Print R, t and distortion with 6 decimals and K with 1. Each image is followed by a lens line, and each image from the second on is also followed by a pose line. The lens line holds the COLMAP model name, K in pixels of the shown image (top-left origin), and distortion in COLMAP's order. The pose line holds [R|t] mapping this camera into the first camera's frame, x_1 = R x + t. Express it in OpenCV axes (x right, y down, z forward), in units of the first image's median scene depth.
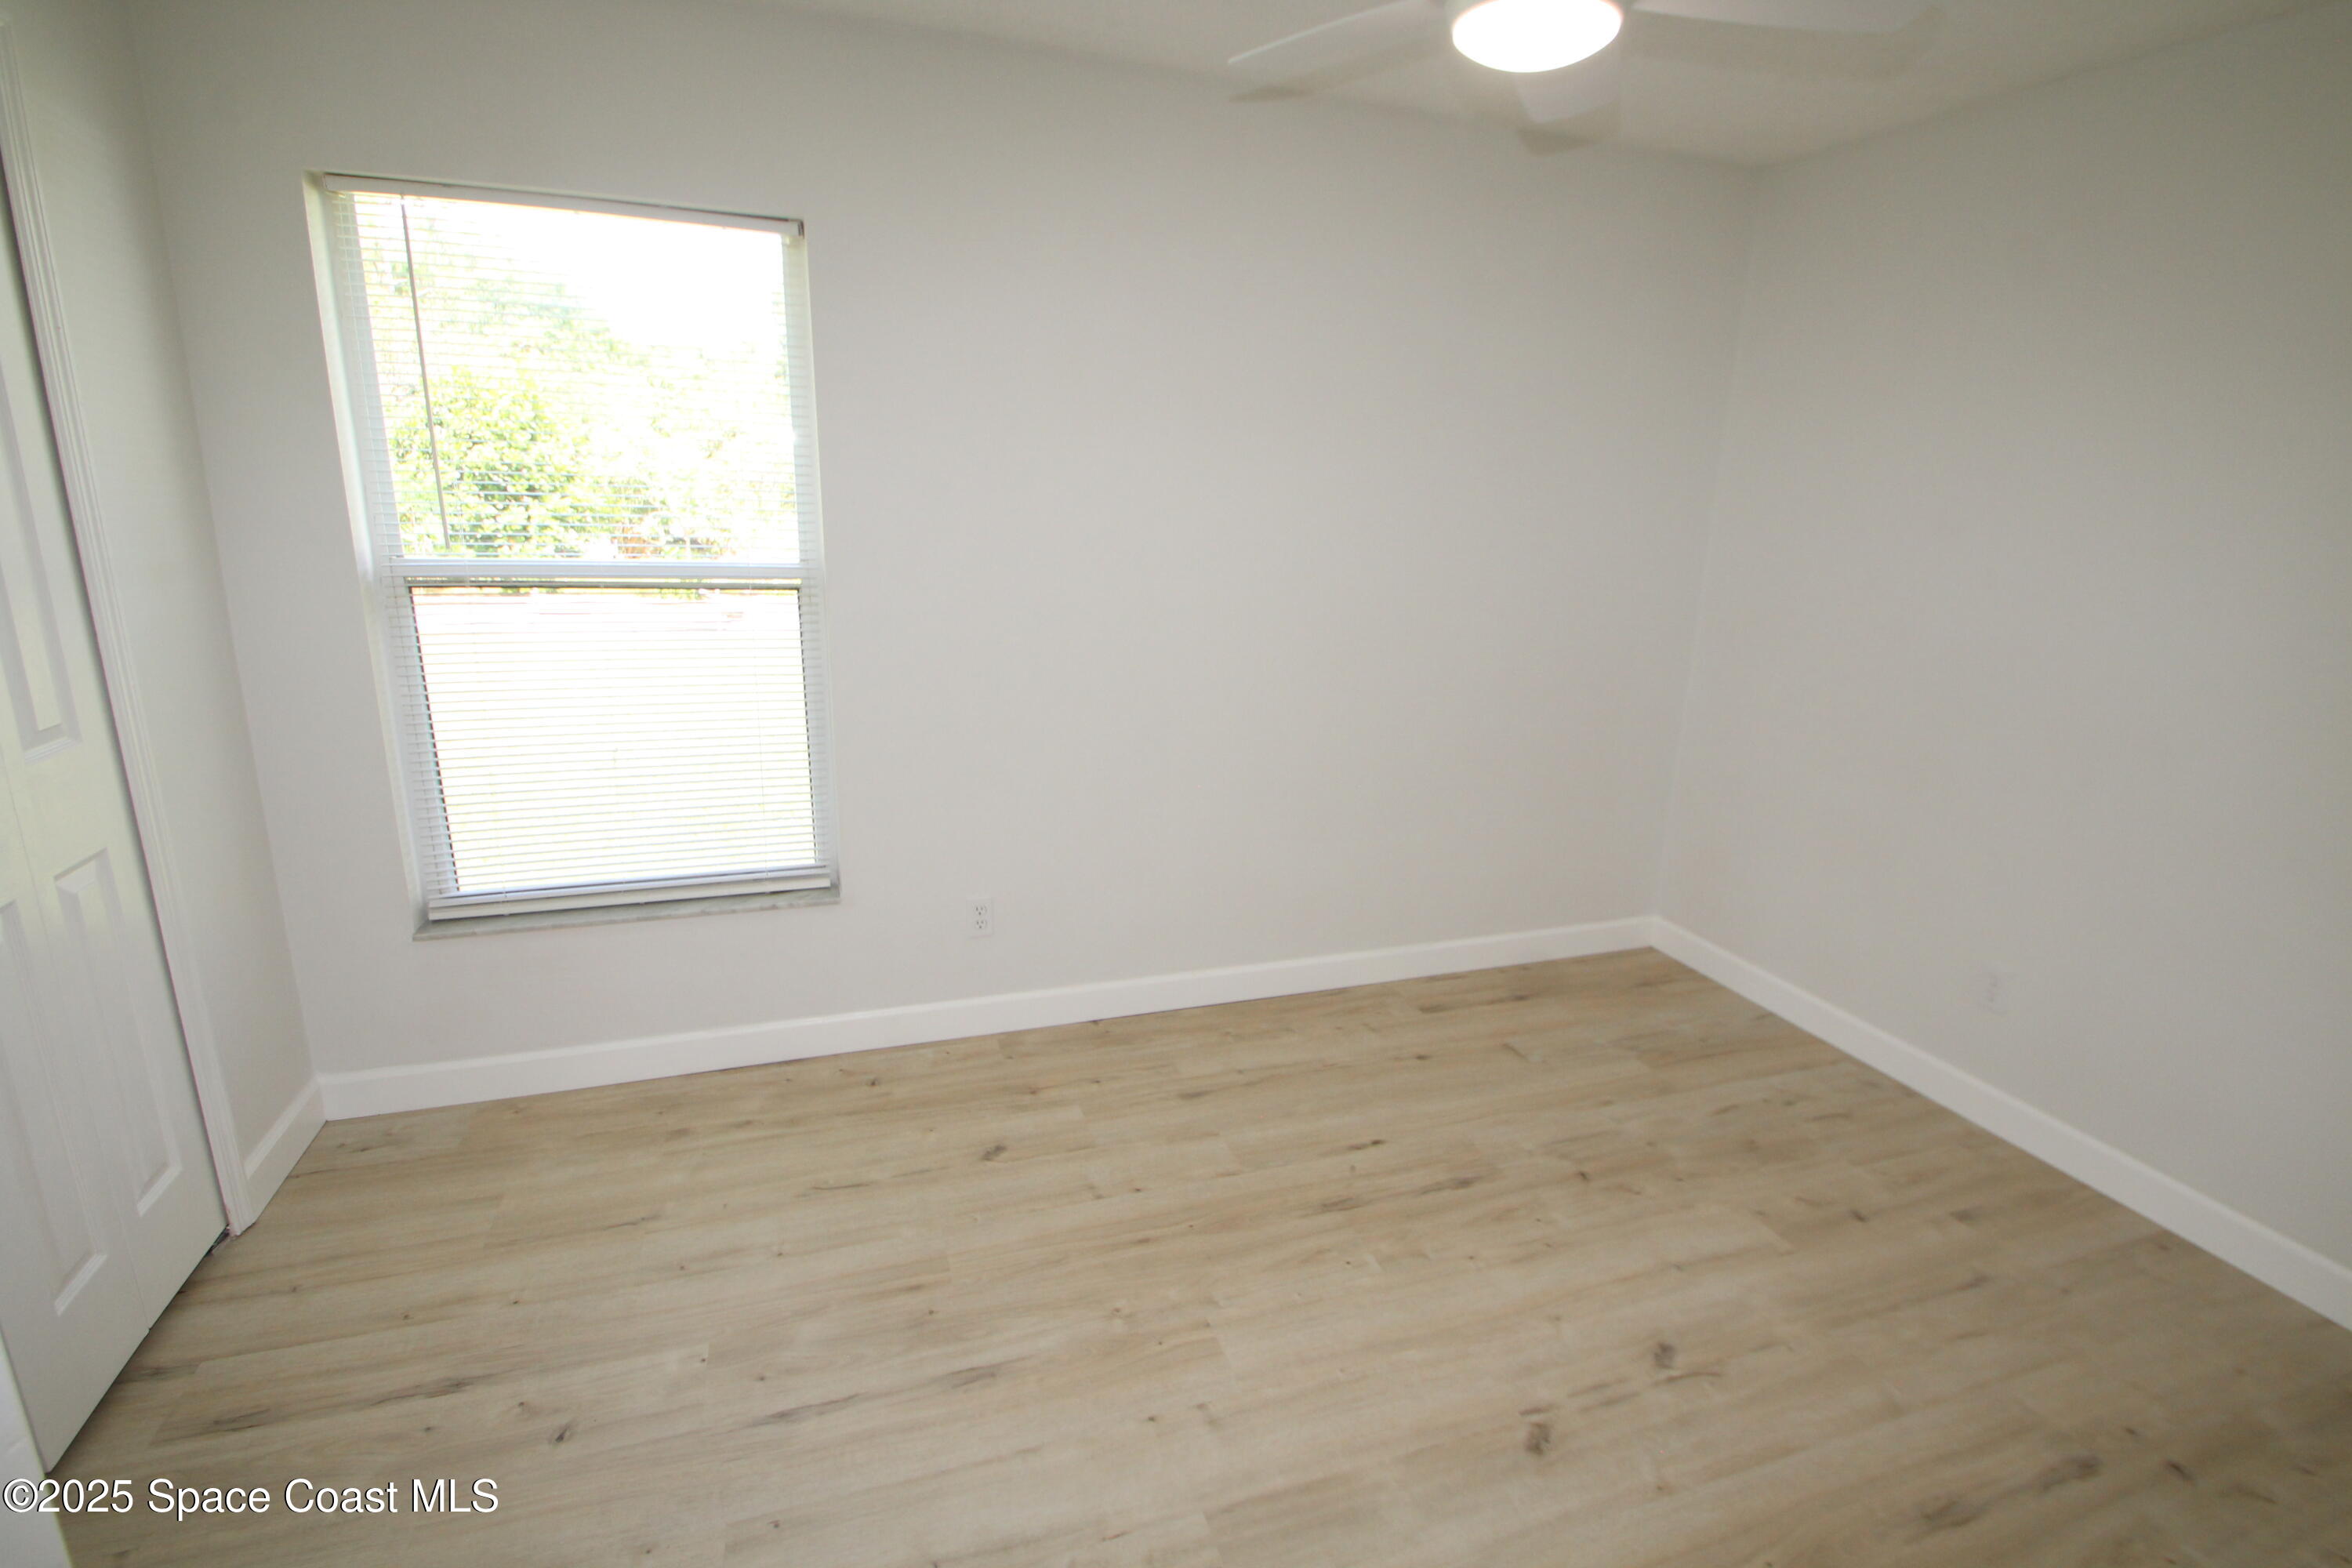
lens RADIAL K [[1107.0, 0, 1182.1], [0, 1107.0, 773.7], [0, 0, 1]] dist [0.002113, -0.011190]
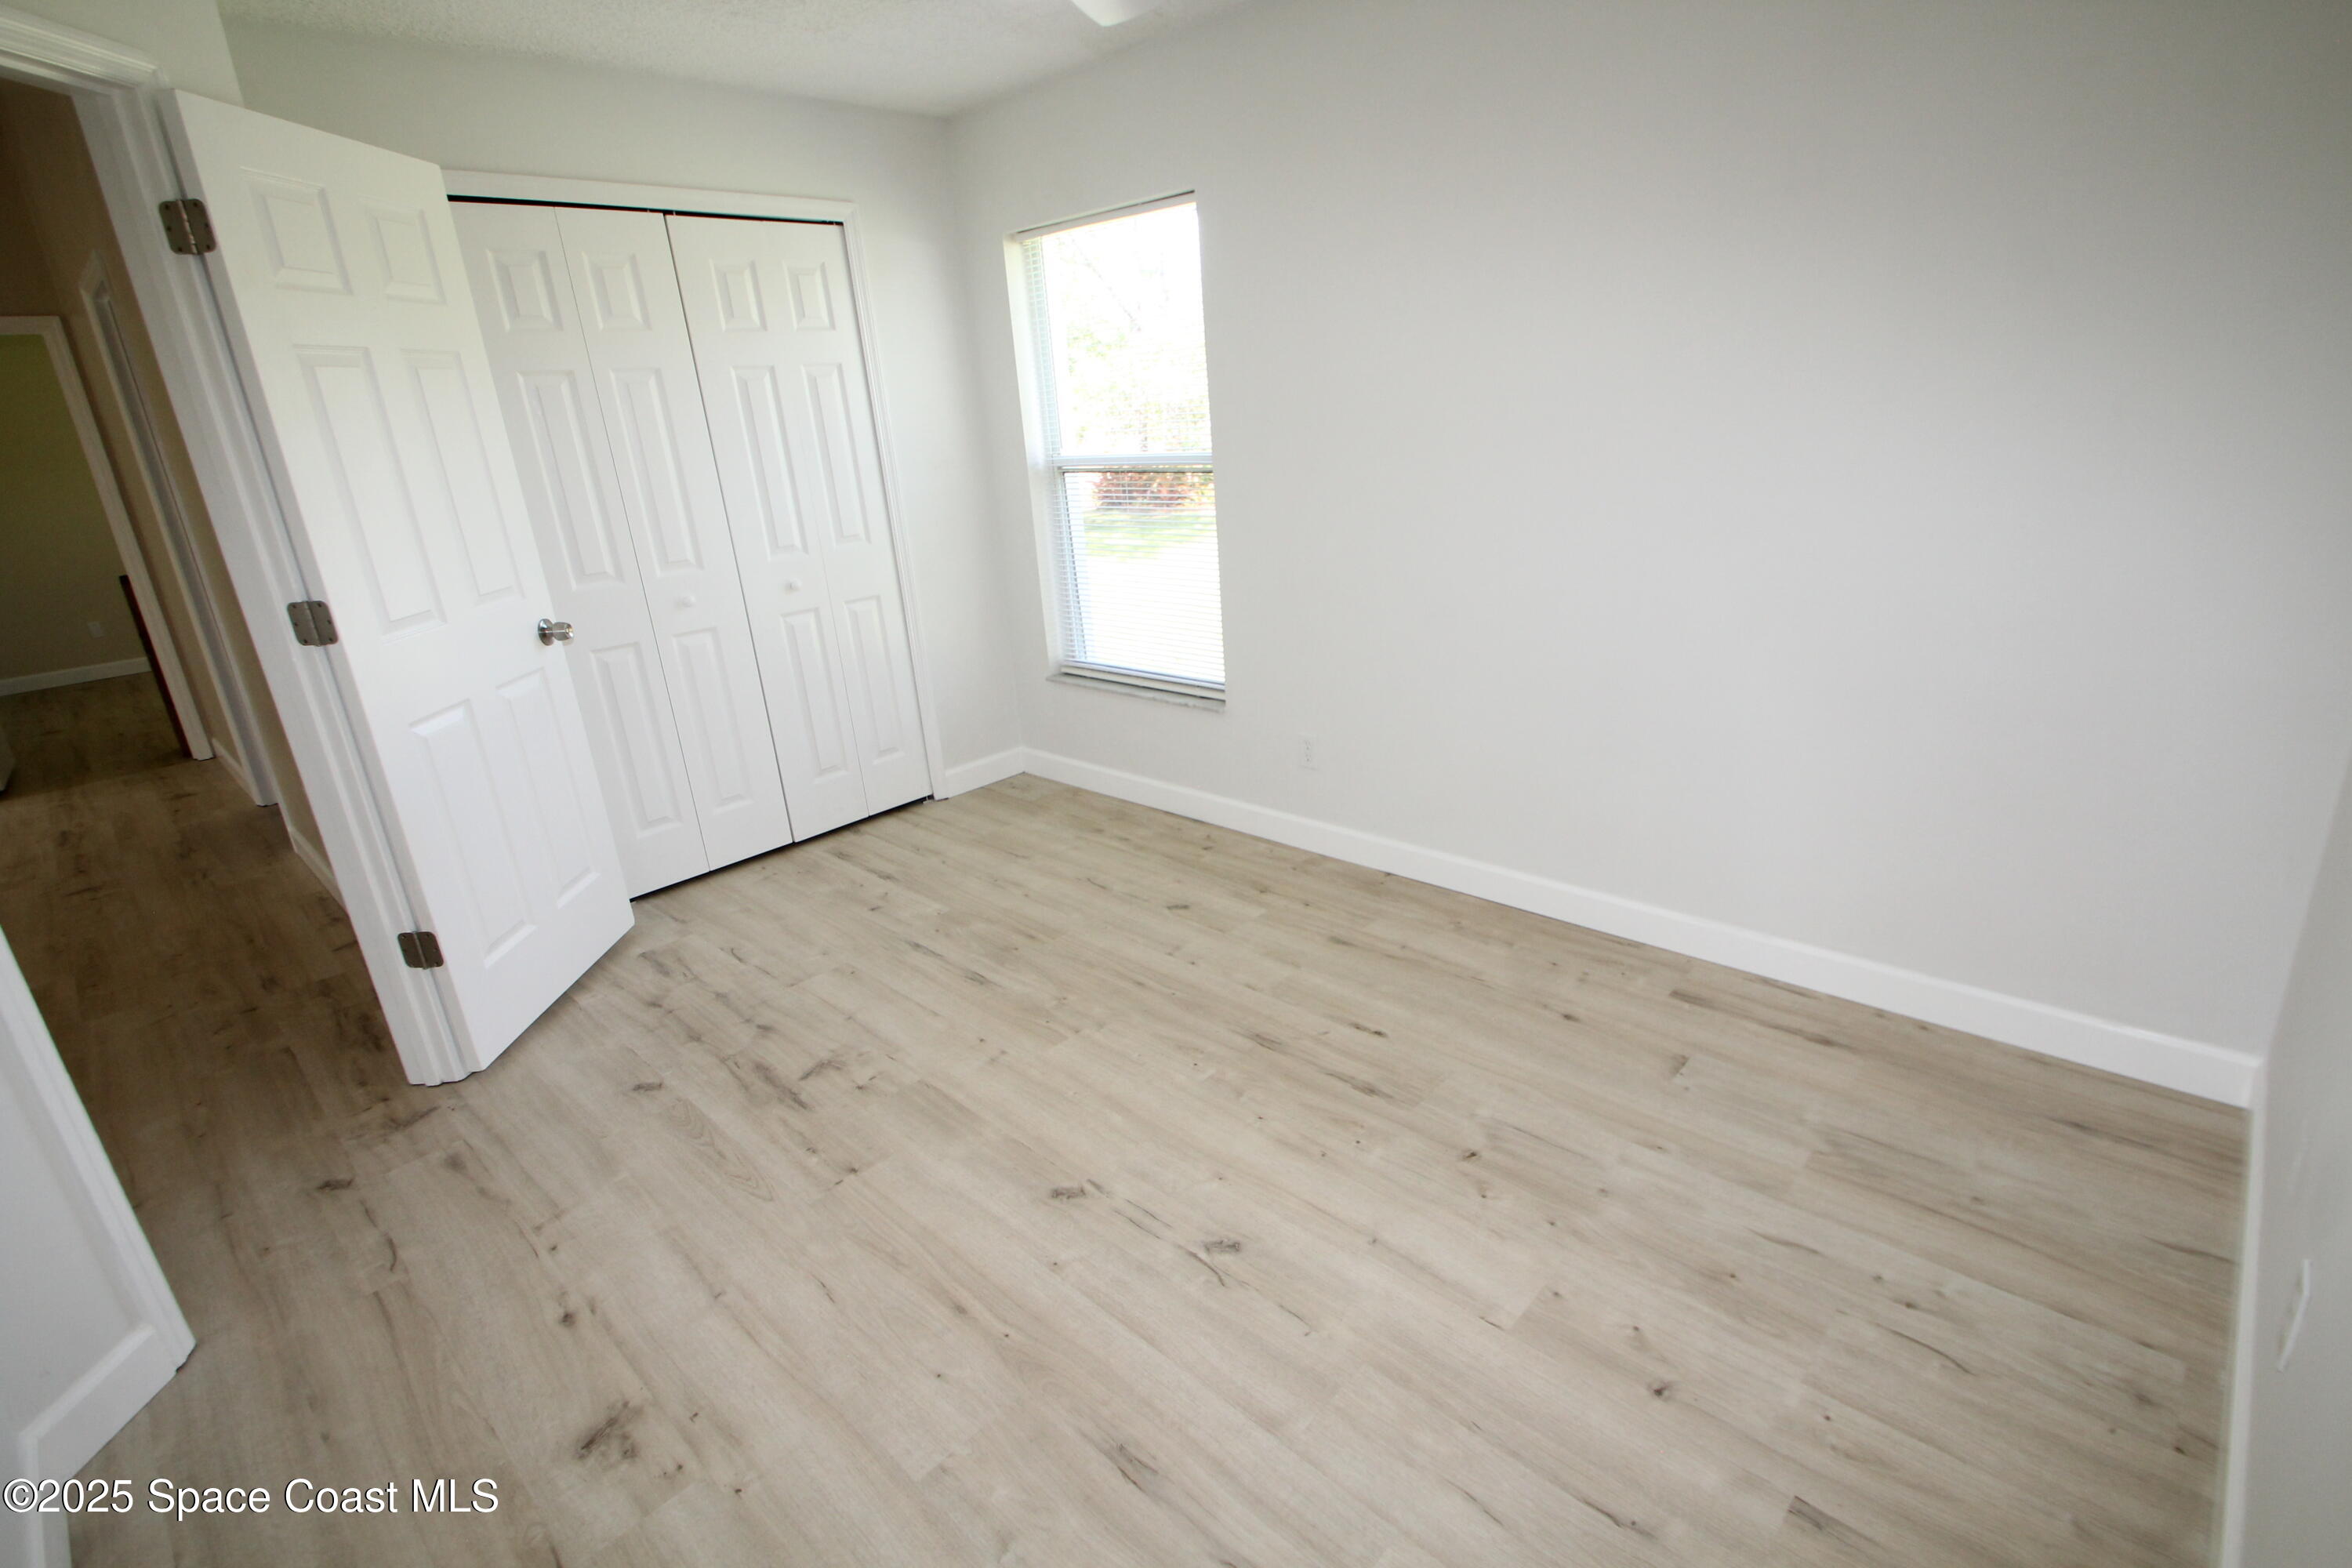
lens RADIAL K [[1107.0, 0, 1195.0], [0, 1107.0, 772.0], [0, 0, 1]] dist [0.002113, -0.011190]
pose [[0.453530, 0.224939, -0.862388, 0.943240], [-0.141212, 0.973539, 0.179668, -0.055360], [0.879983, 0.040295, 0.473293, 0.383809]]
